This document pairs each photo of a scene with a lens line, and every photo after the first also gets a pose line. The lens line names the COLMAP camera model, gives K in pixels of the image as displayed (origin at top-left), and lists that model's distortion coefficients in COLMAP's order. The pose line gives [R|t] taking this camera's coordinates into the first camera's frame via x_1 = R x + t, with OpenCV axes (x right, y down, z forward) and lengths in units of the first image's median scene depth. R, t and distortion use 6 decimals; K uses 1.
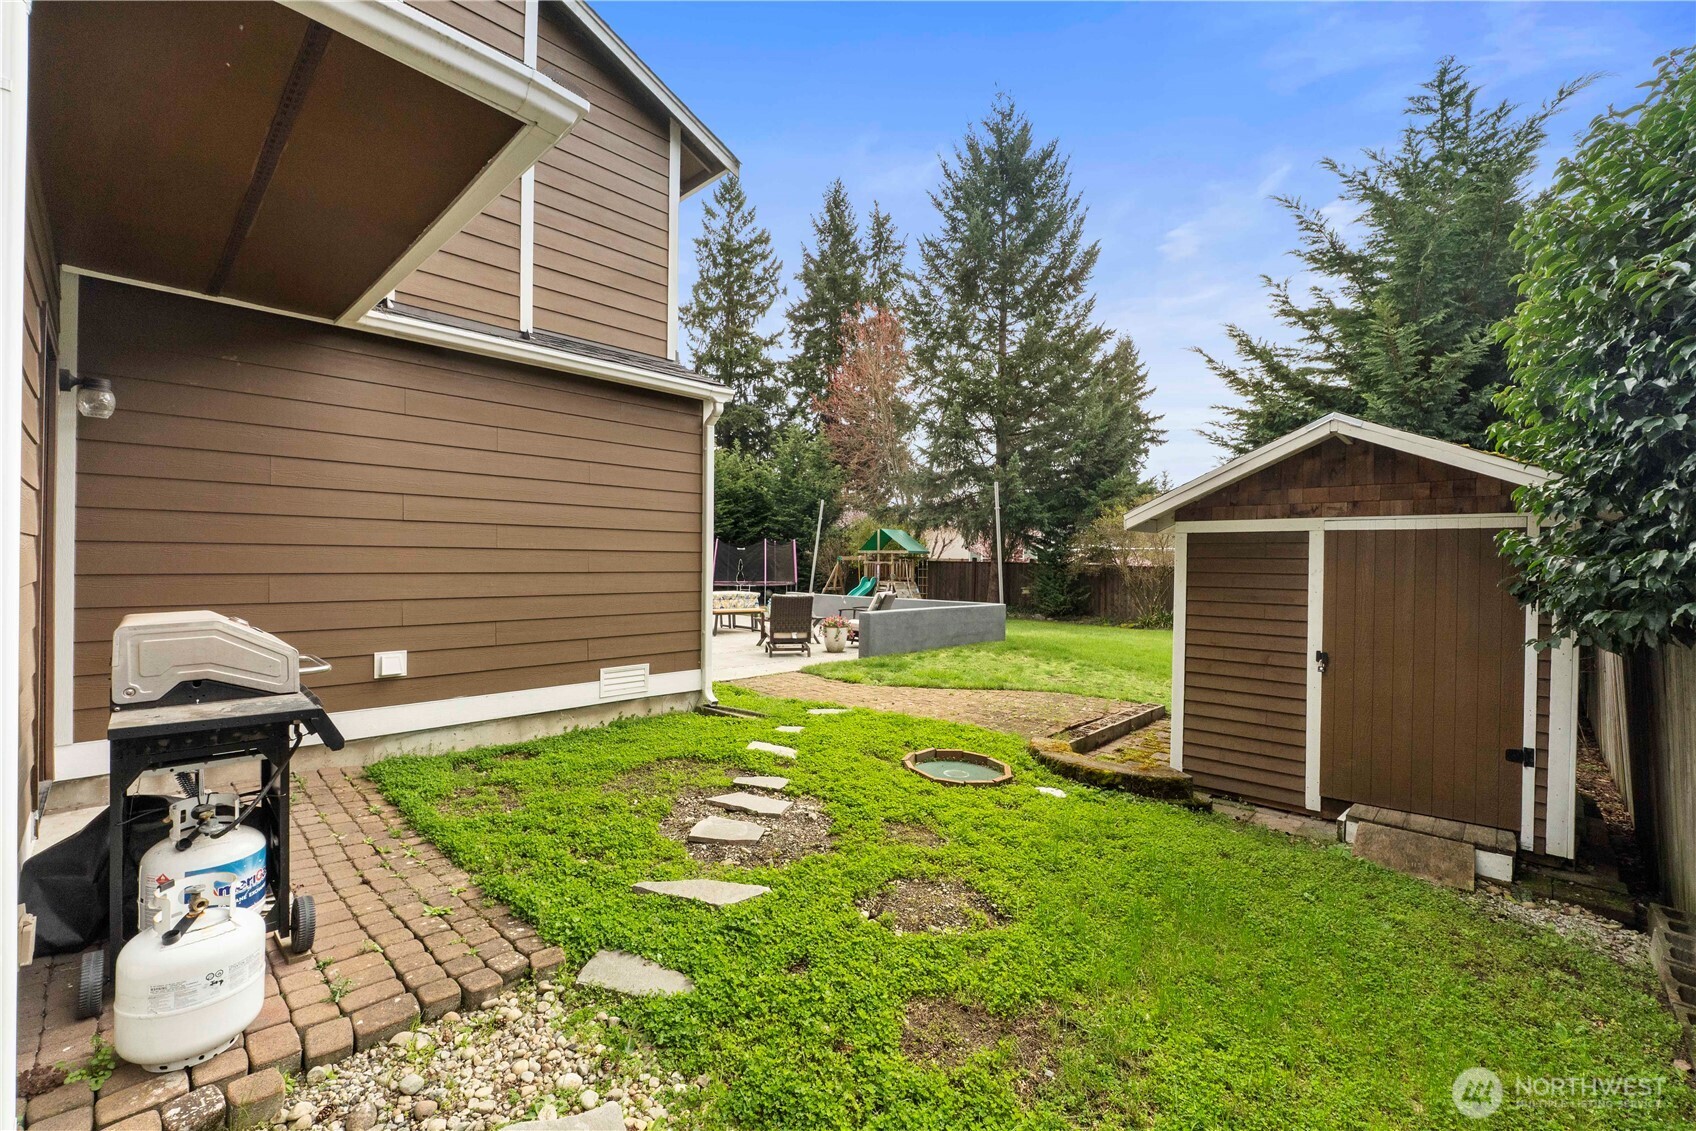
lens RADIAL K [[710.3, 0, 845.8], [0, 710.3, 561.1], [0, 0, 1]] dist [-0.009993, -0.000036]
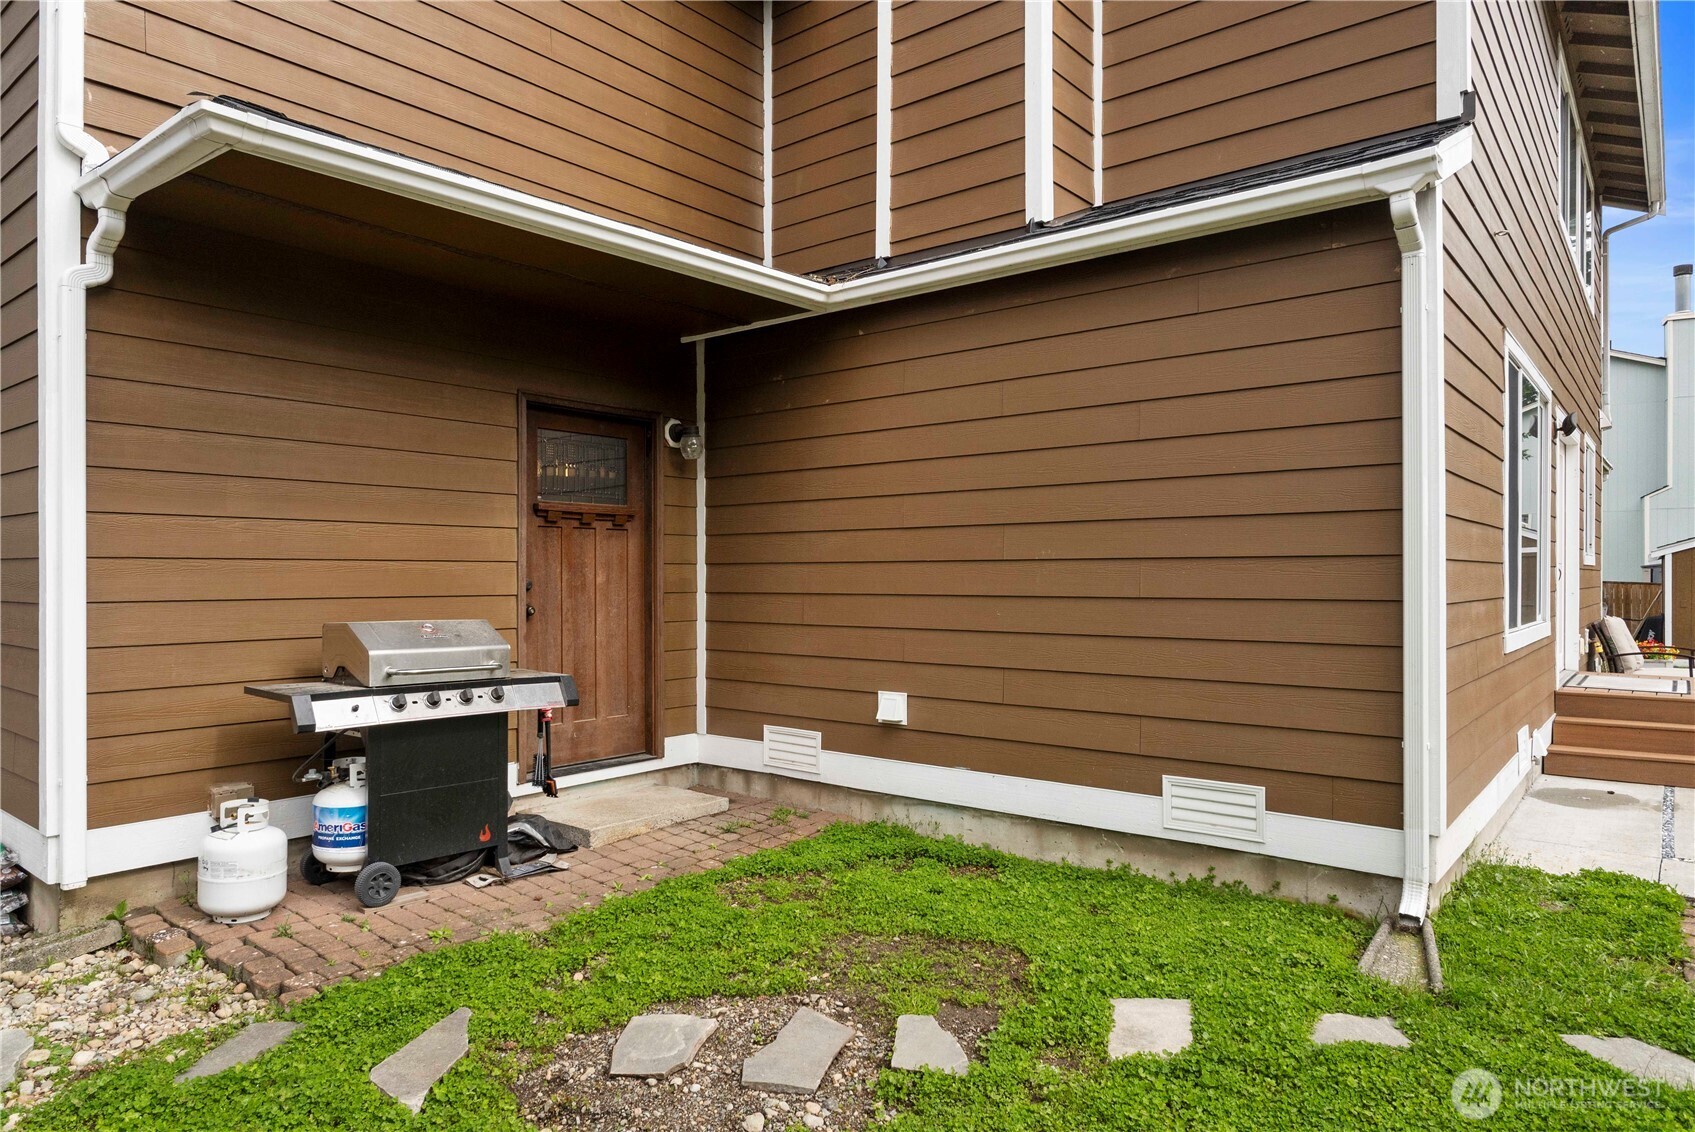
lens RADIAL K [[1052.4, 0, 845.5], [0, 1052.4, 577.5], [0, 0, 1]] dist [-0.002921, -0.000359]
pose [[0.080592, -0.010755, -0.996689, 0.751354], [0.000563, 0.999942, -0.010745, 0.014650], [0.996747, 0.000305, 0.080594, 1.172557]]
